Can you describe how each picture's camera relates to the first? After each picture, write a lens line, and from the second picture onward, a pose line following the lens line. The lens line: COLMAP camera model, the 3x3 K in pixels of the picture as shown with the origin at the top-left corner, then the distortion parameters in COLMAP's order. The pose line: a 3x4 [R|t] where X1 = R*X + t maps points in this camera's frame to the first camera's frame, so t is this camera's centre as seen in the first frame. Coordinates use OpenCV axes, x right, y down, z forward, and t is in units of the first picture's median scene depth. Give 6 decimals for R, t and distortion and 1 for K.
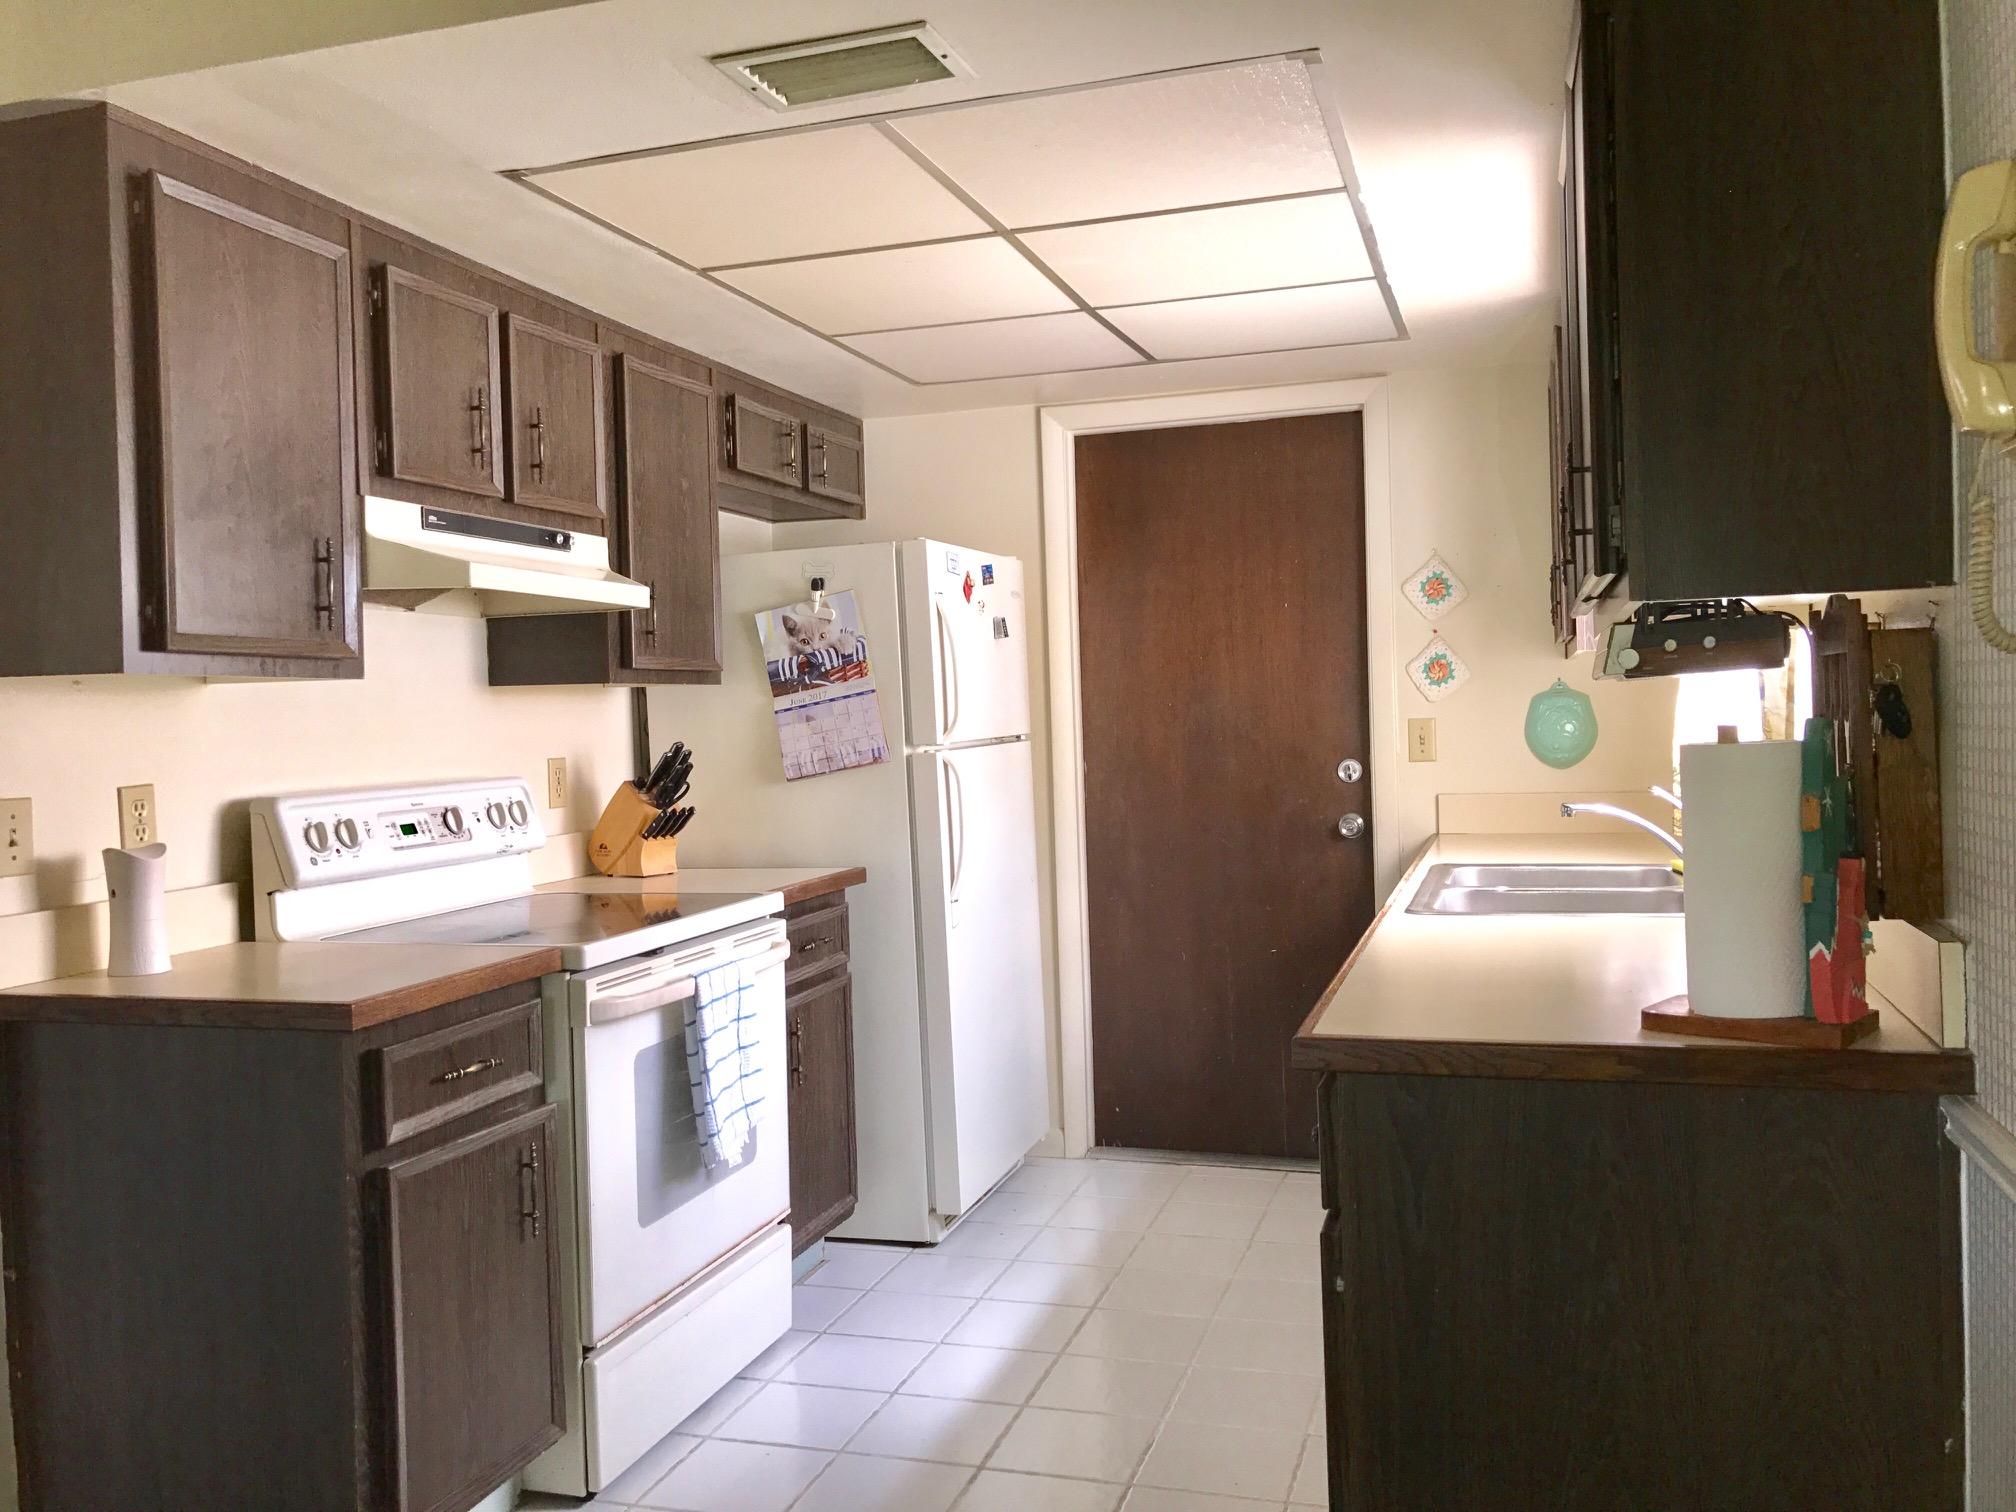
lens RADIAL K [[1677.0, 0, 997.9], [0, 1677.0, 747.4], [0, 0, 1]] dist [0.054256, -0.072989]
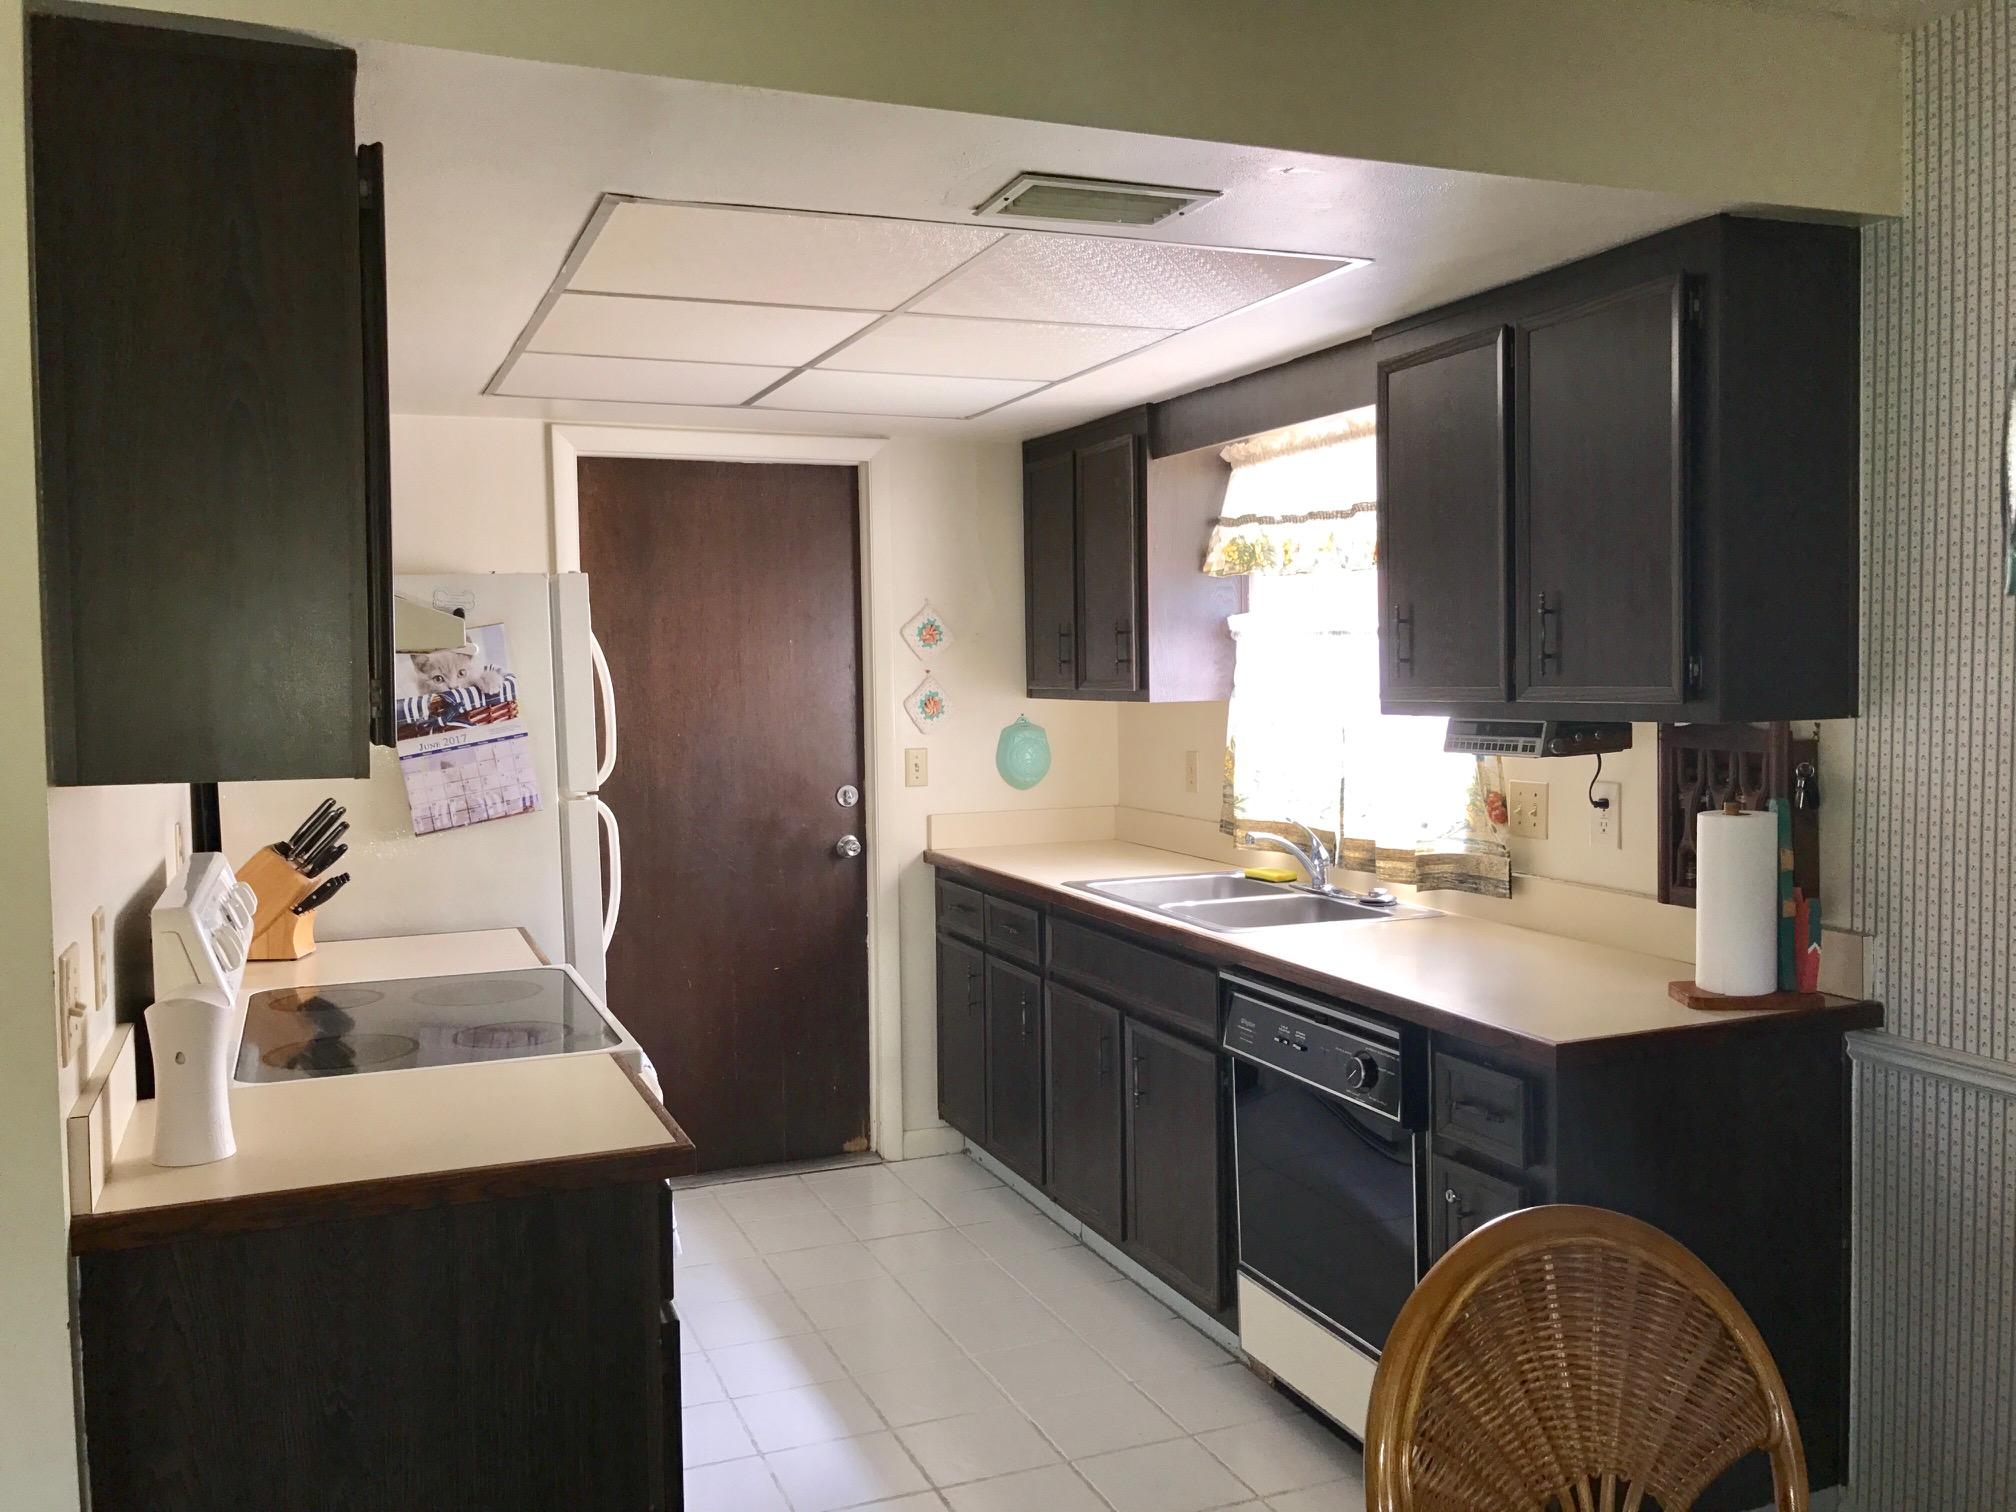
lens RADIAL K [[1677.0, 0, 1011.3], [0, 1677.0, 753.2], [0, 0, 1]] dist [0.054256, -0.072989]
pose [[0.759635, -0.016846, 0.650132, -0.467664], [0.003463, 0.999755, 0.021858, -0.042025], [-0.650341, -0.014352, 0.759507, 0.119359]]
